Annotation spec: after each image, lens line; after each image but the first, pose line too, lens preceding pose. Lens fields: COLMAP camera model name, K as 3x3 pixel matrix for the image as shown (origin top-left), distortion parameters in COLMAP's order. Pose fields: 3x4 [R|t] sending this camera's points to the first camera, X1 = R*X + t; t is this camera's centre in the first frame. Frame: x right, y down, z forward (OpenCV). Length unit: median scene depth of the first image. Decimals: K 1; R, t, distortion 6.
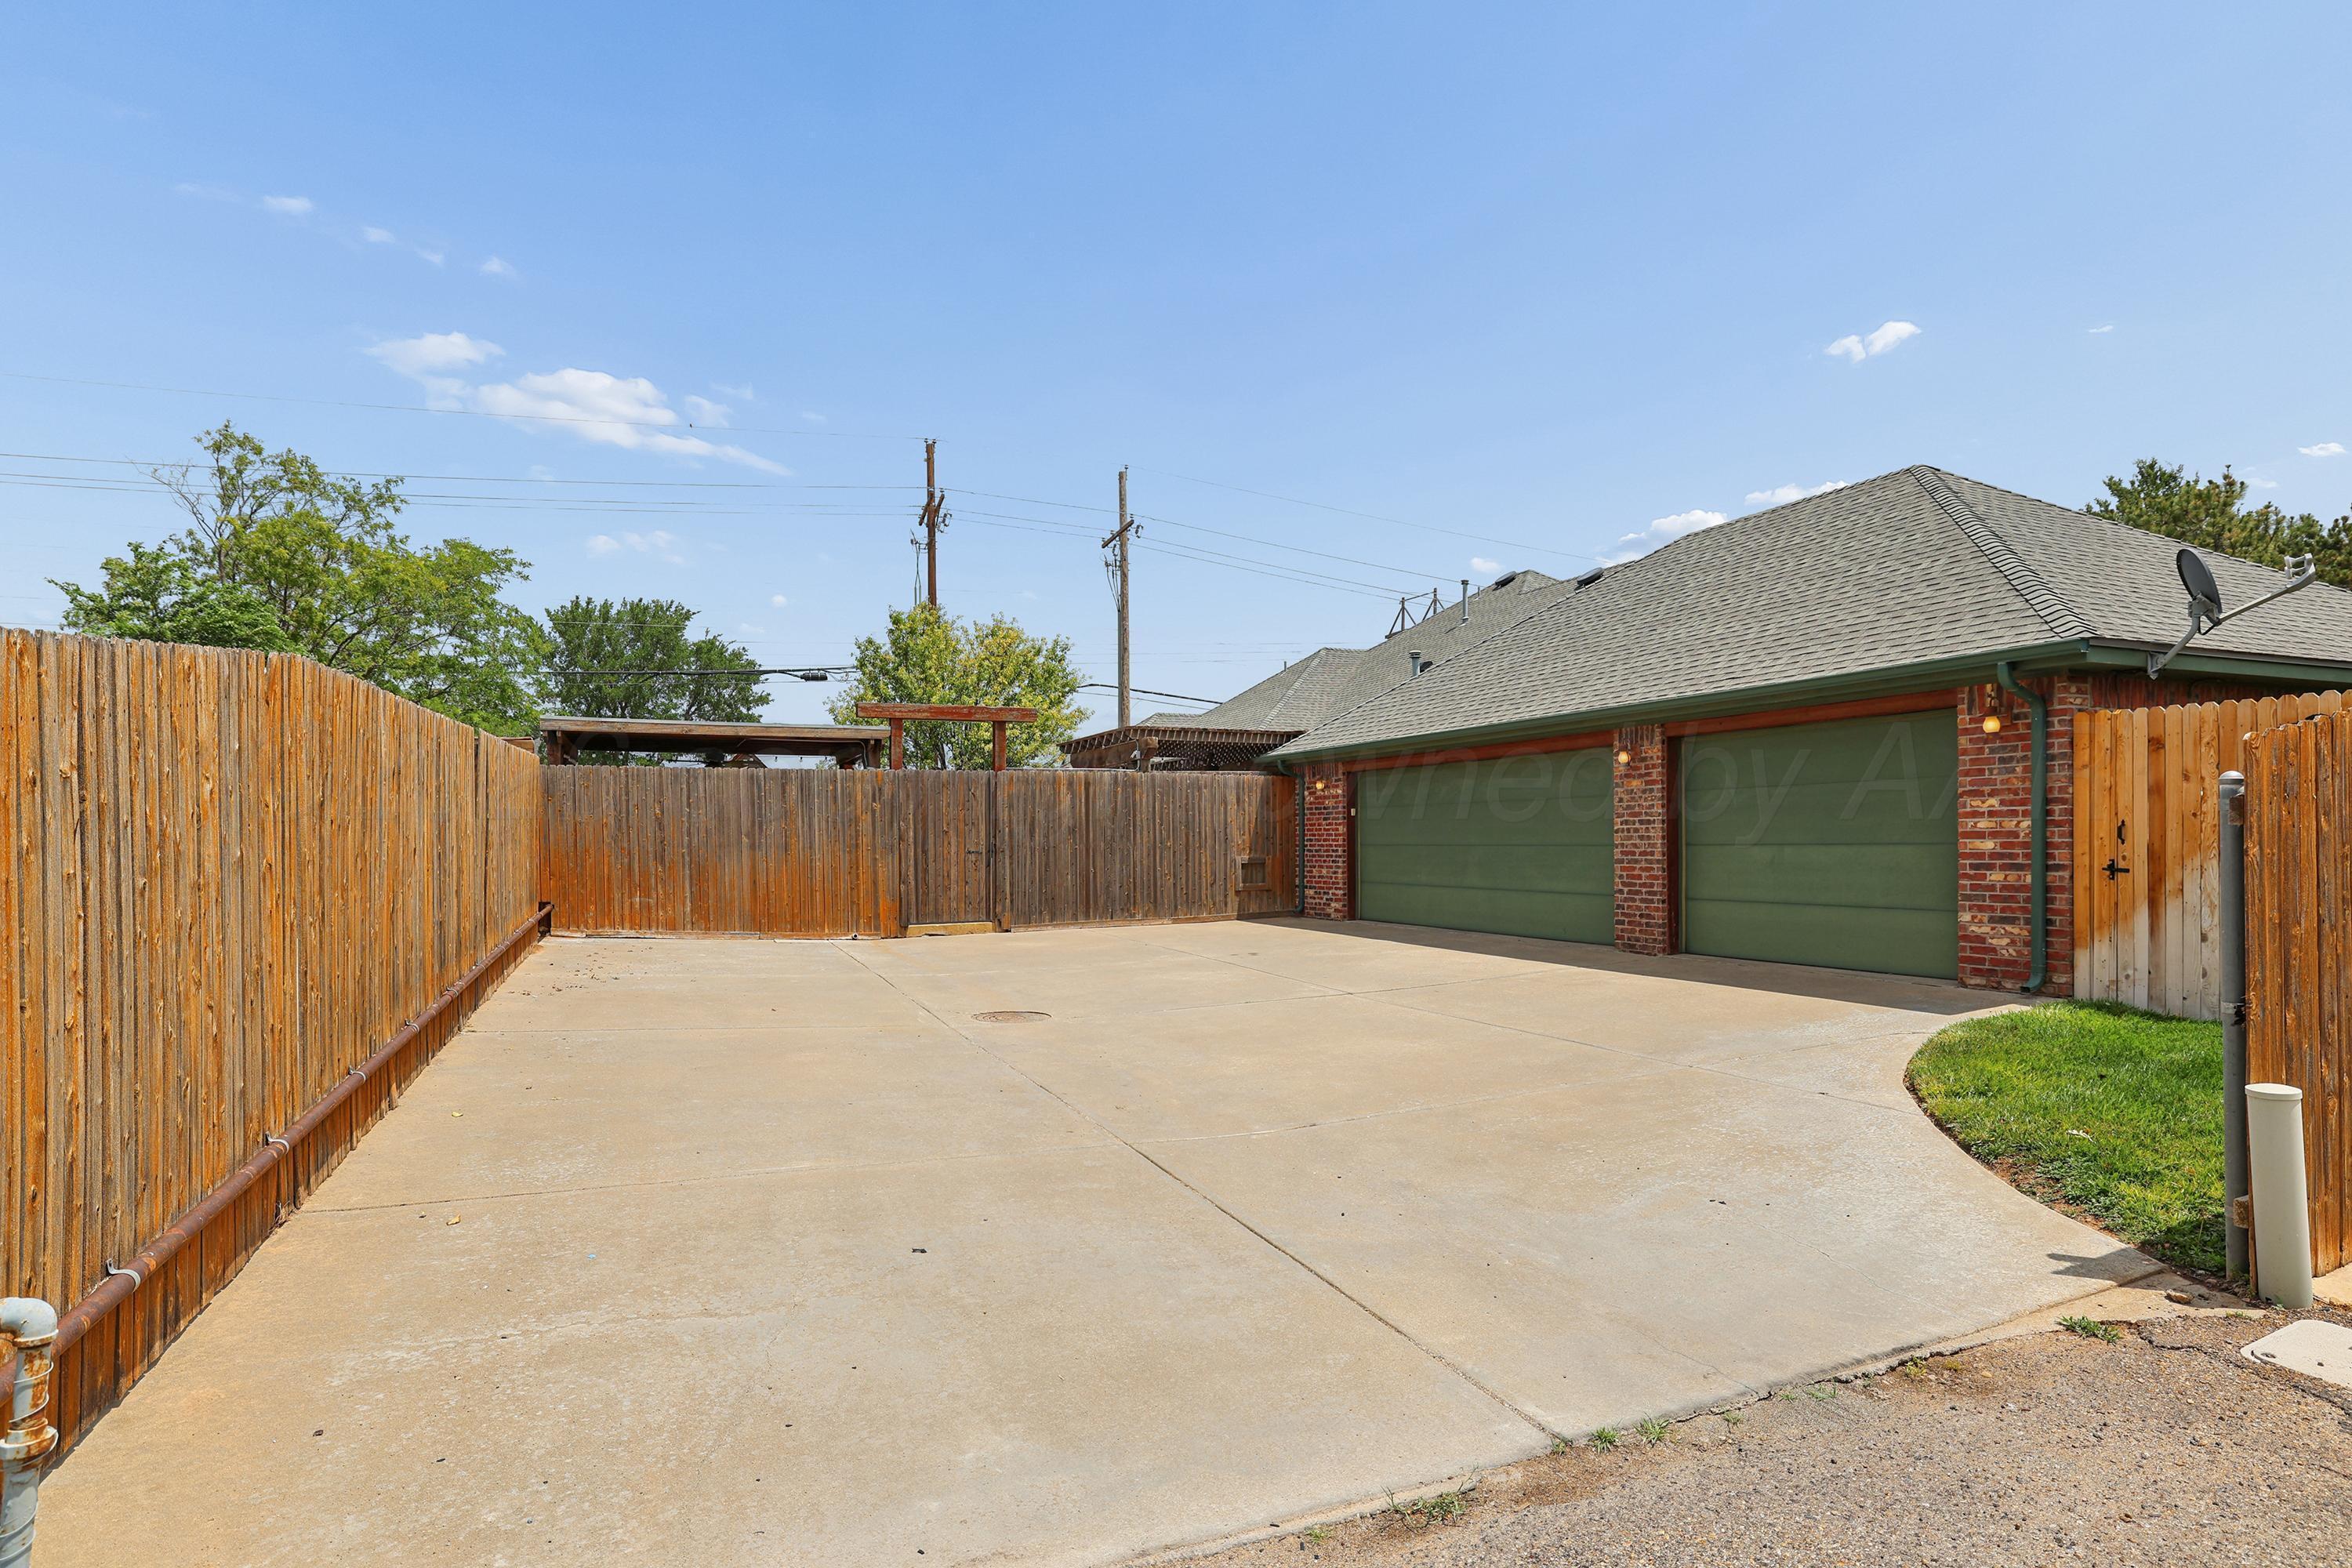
lens RADIAL K [[1247.5, 0, 1191.8], [0, 1247.5, 837.1], [0, 0, 1]] dist [-0.020459, 0.015076]
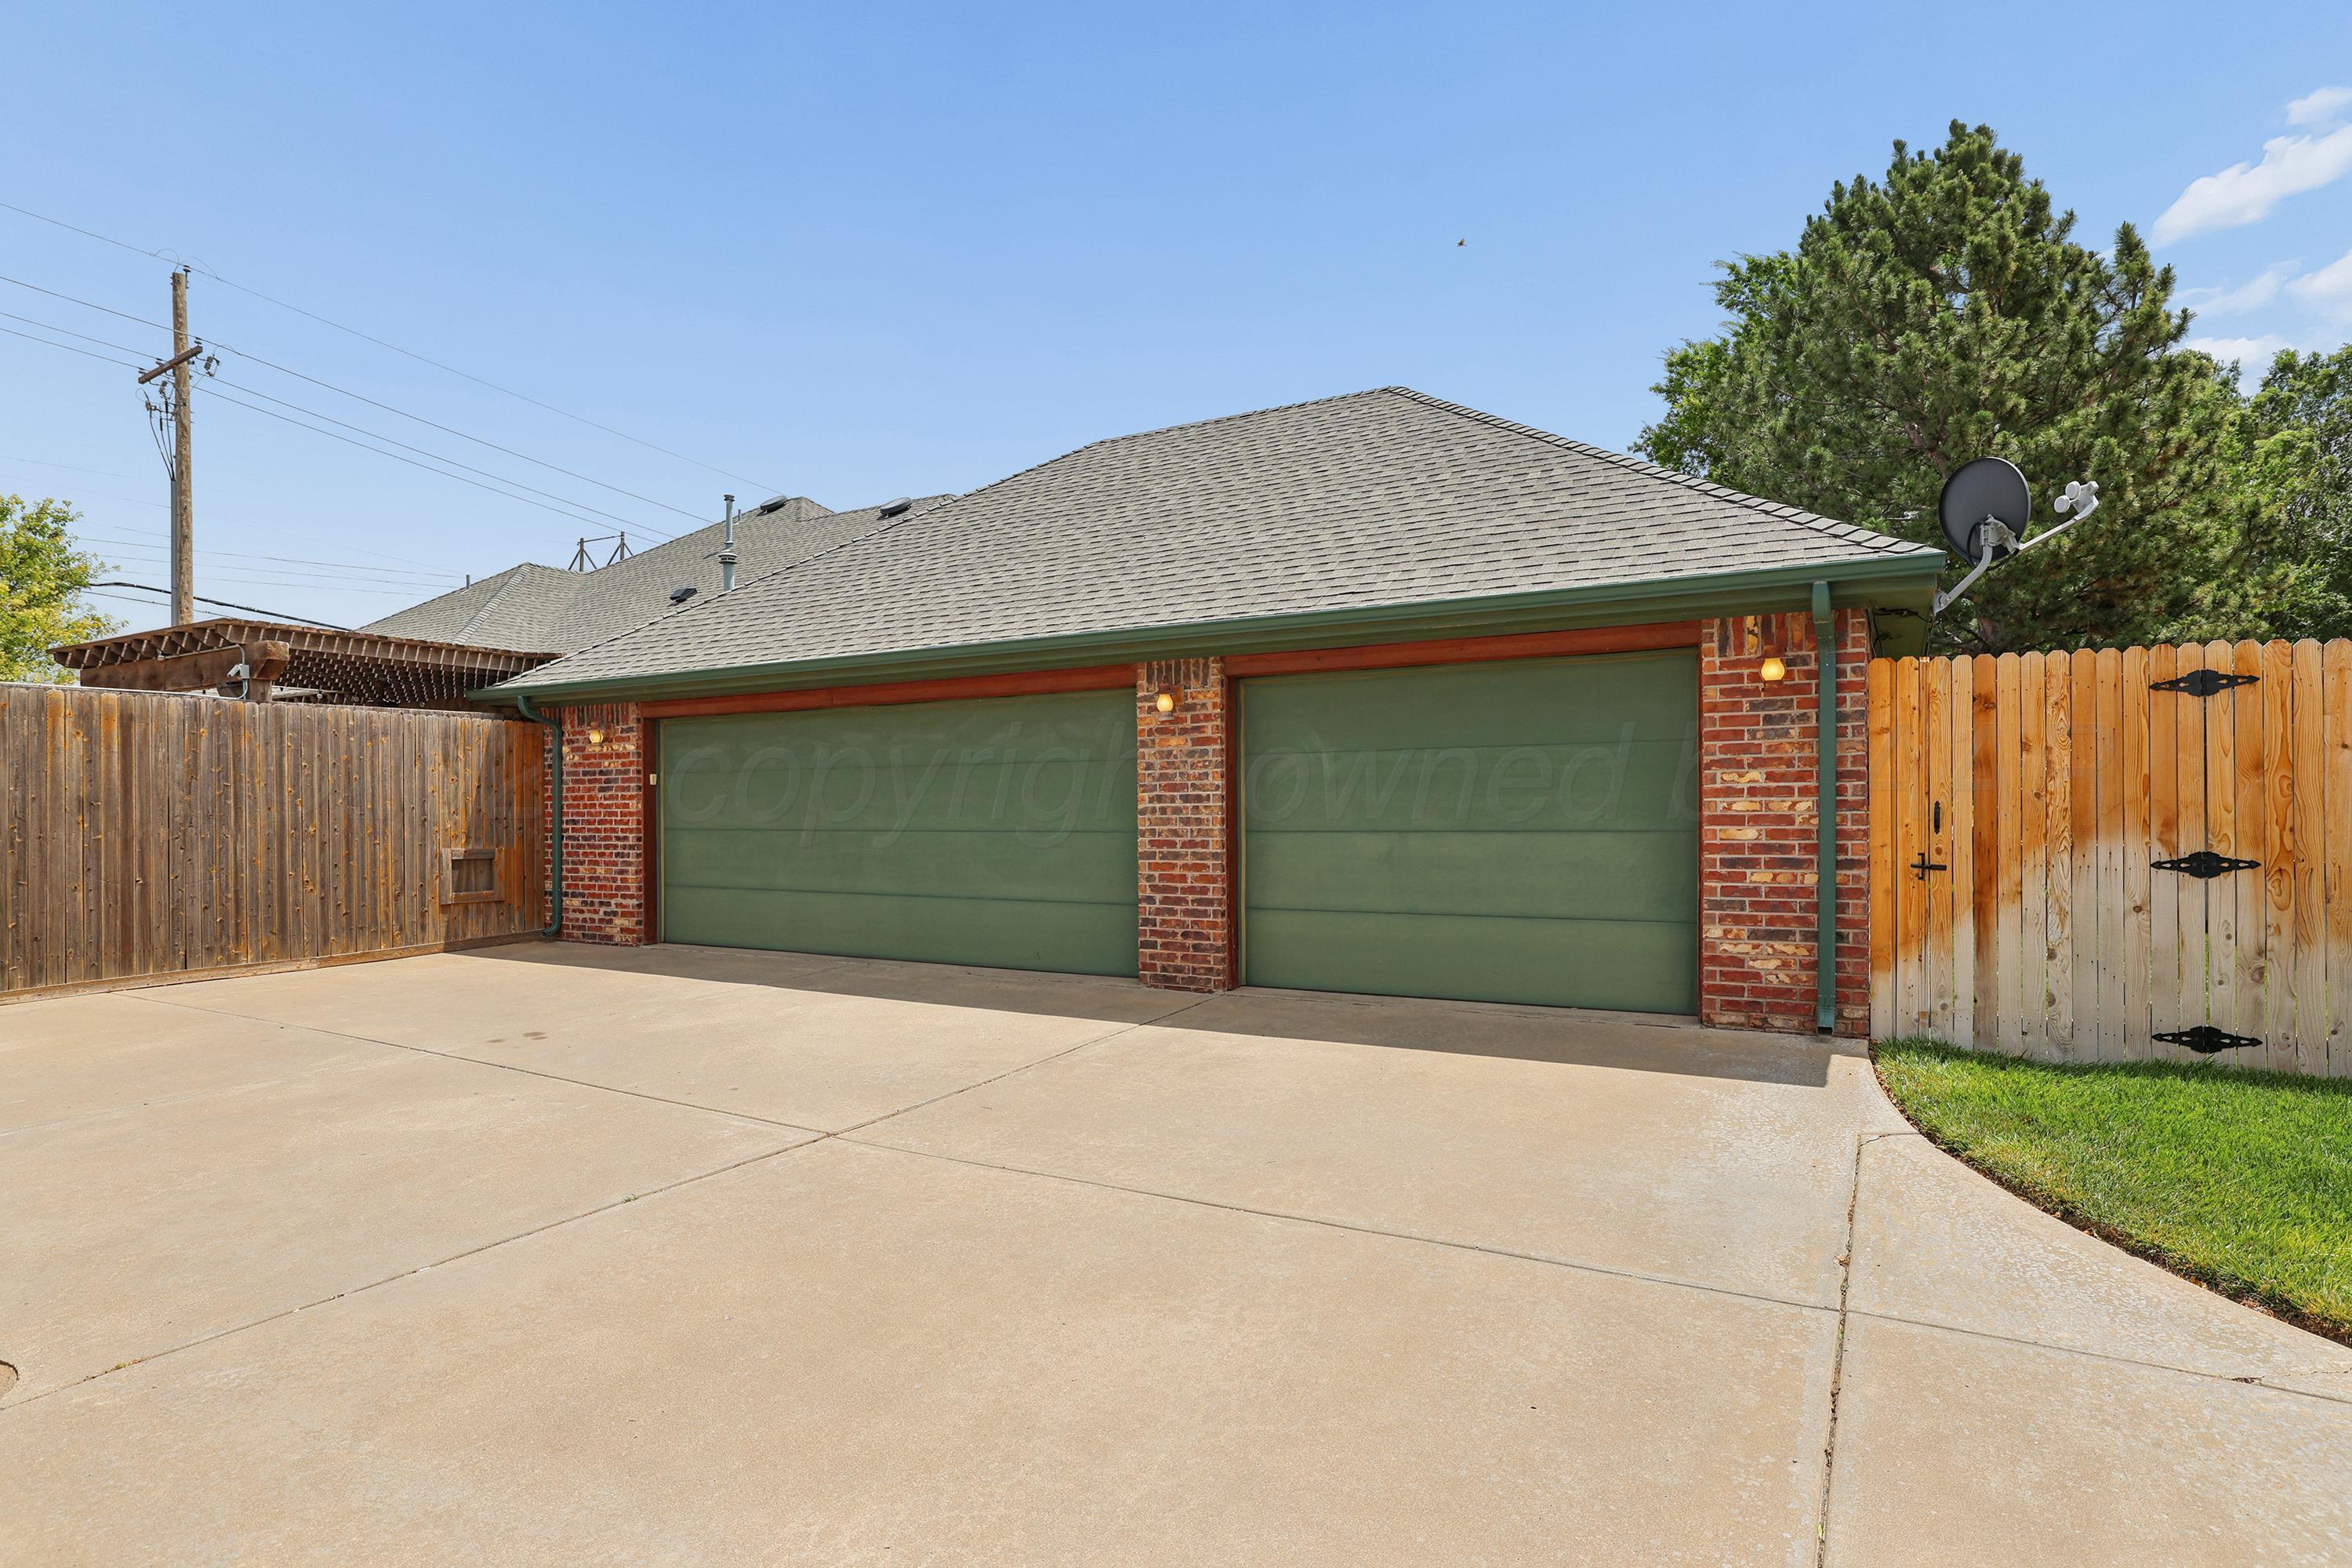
lens RADIAL K [[1247.5, 0, 1187.9], [0, 1247.5, 805.6], [0, 0, 1]] dist [-0.020459, 0.015076]
pose [[0.803387, 0.004754, 0.595438, -0.043756], [-0.001548, 0.999981, -0.005895, -0.003537], [-0.595455, 0.003814, 0.803379, 0.386667]]
